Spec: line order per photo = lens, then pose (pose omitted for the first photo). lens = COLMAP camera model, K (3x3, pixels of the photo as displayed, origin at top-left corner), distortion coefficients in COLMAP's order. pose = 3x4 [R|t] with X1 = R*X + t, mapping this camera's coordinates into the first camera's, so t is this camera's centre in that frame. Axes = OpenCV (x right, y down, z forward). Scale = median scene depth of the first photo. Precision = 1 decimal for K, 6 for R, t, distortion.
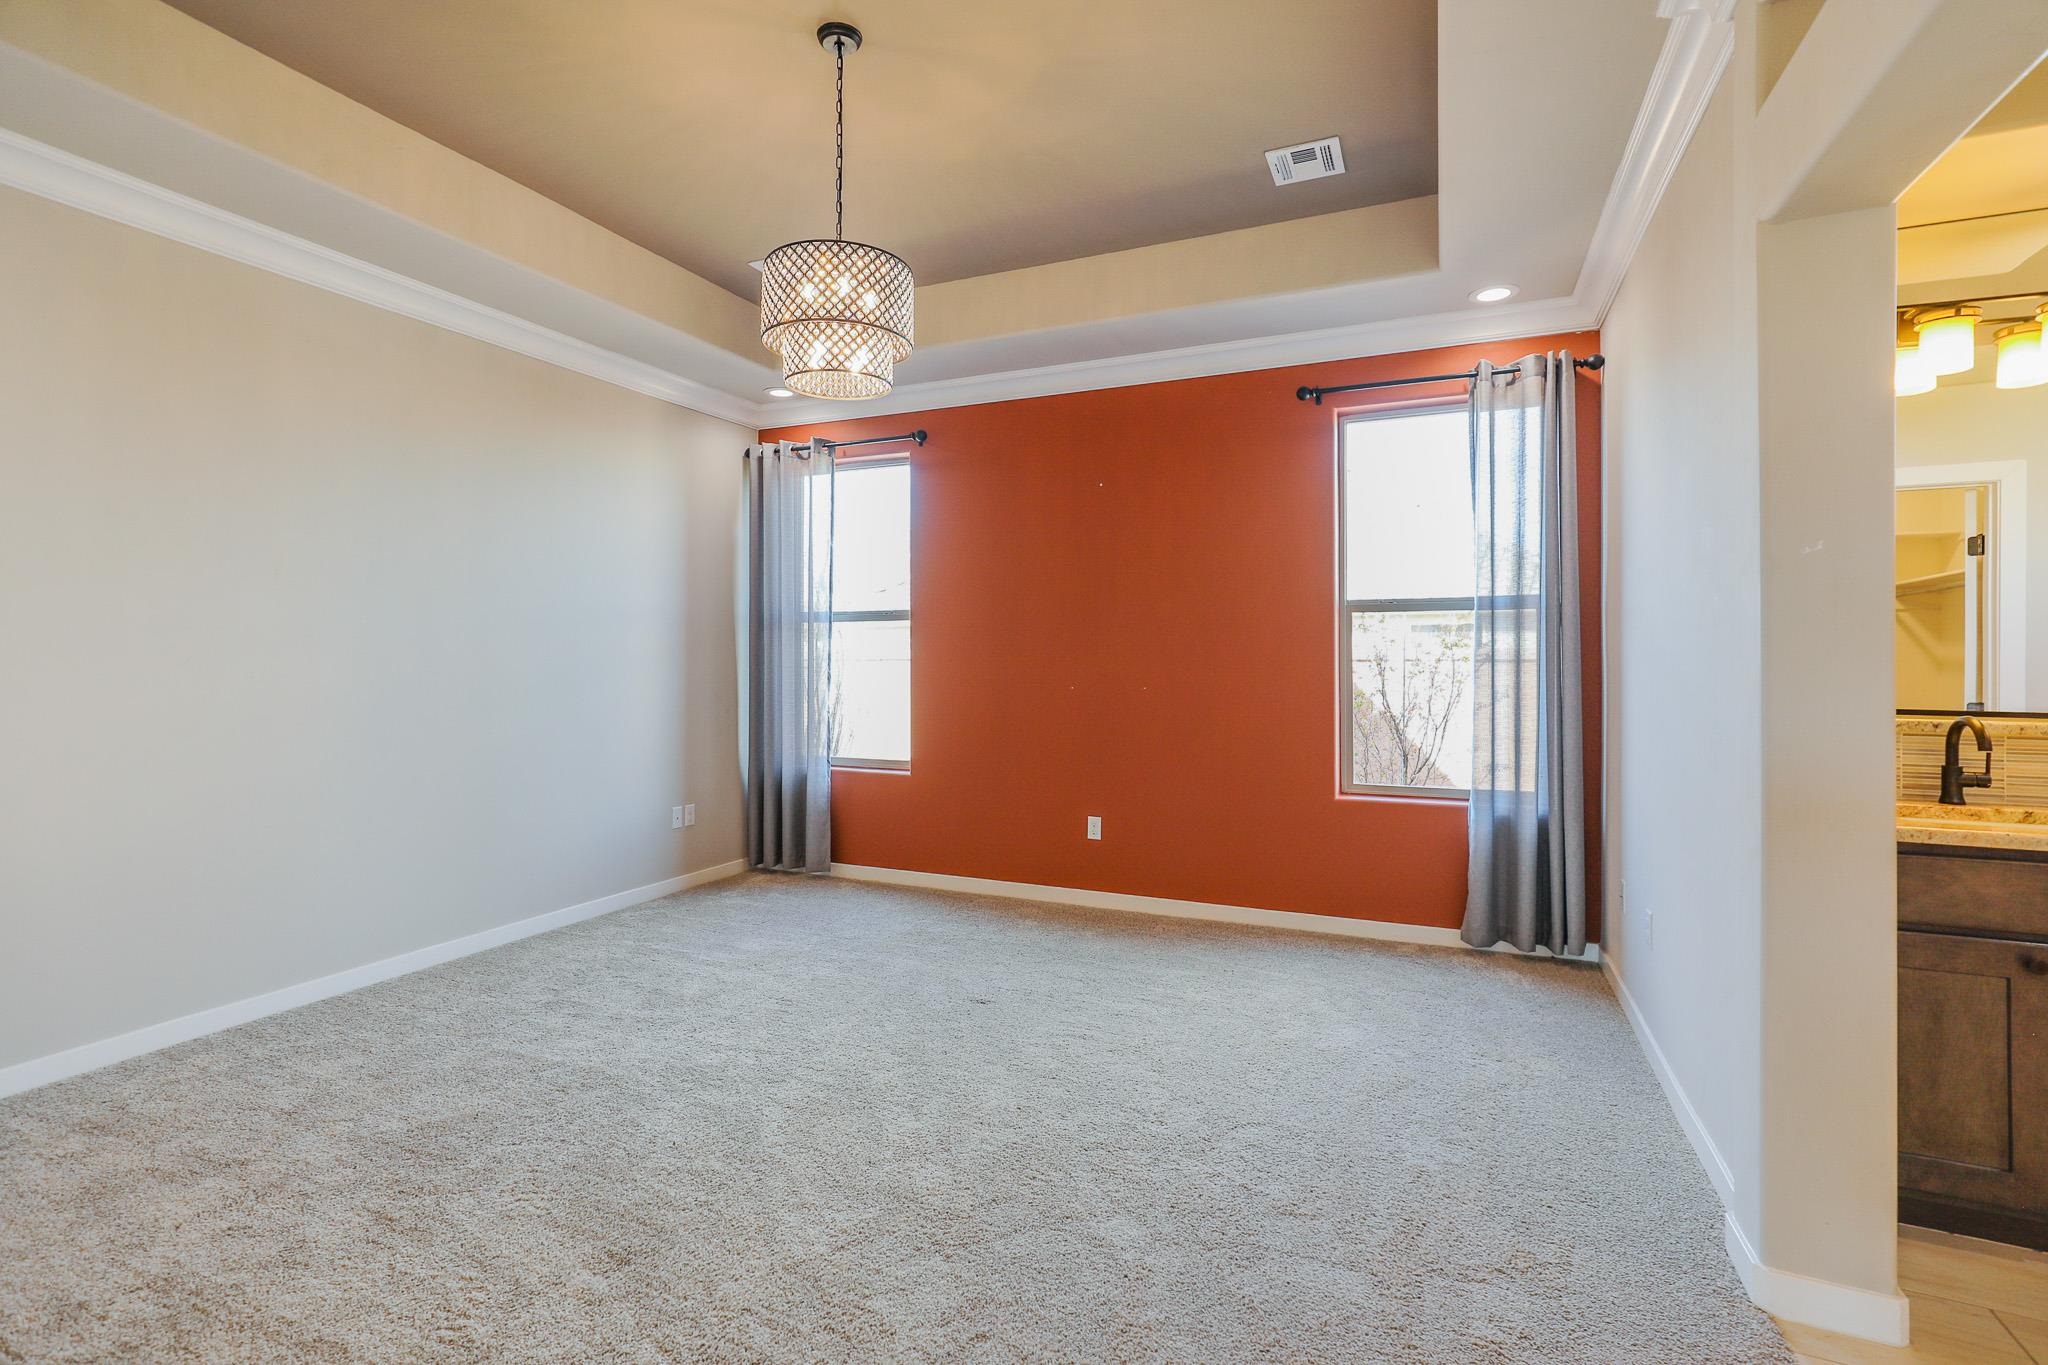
lens RADIAL K [[938.5, 0, 1024.6], [0, 938.5, 649.7], [0, 0, 1]] dist [-0.005338, 0.002043]
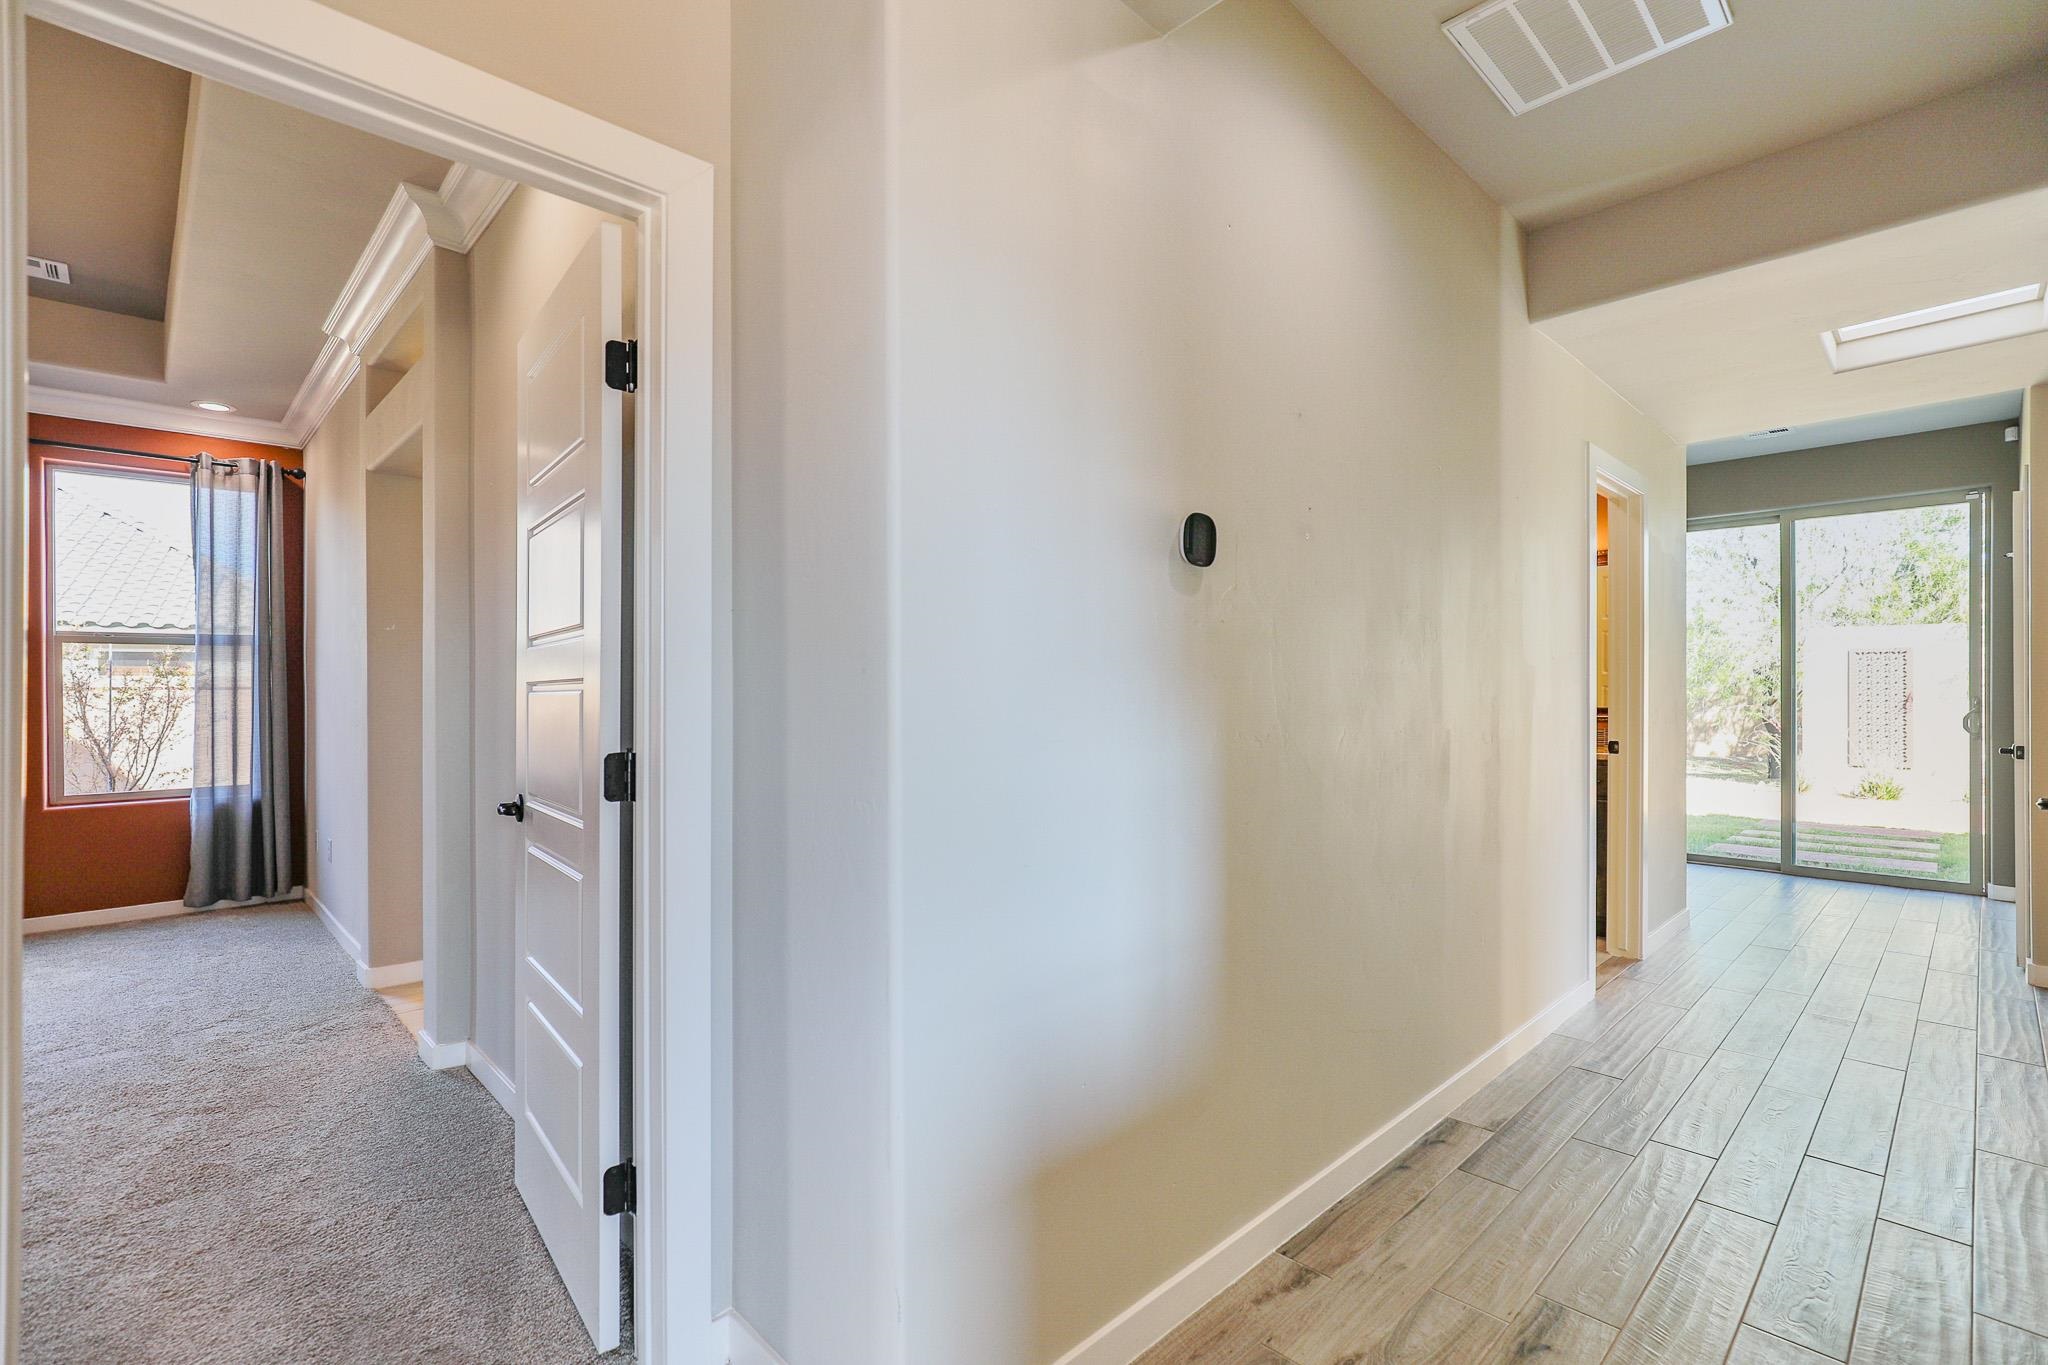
lens RADIAL K [[938.5, 0, 1030.0], [0, 938.5, 686.6], [0, 0, 1]] dist [-0.005338, 0.002043]
pose [[0.375459, -0.002498, 0.926836, -0.275489], [-0.001828, 0.999992, 0.003436, 0.007304], [-0.926837, -0.002984, 0.375452, -0.533471]]
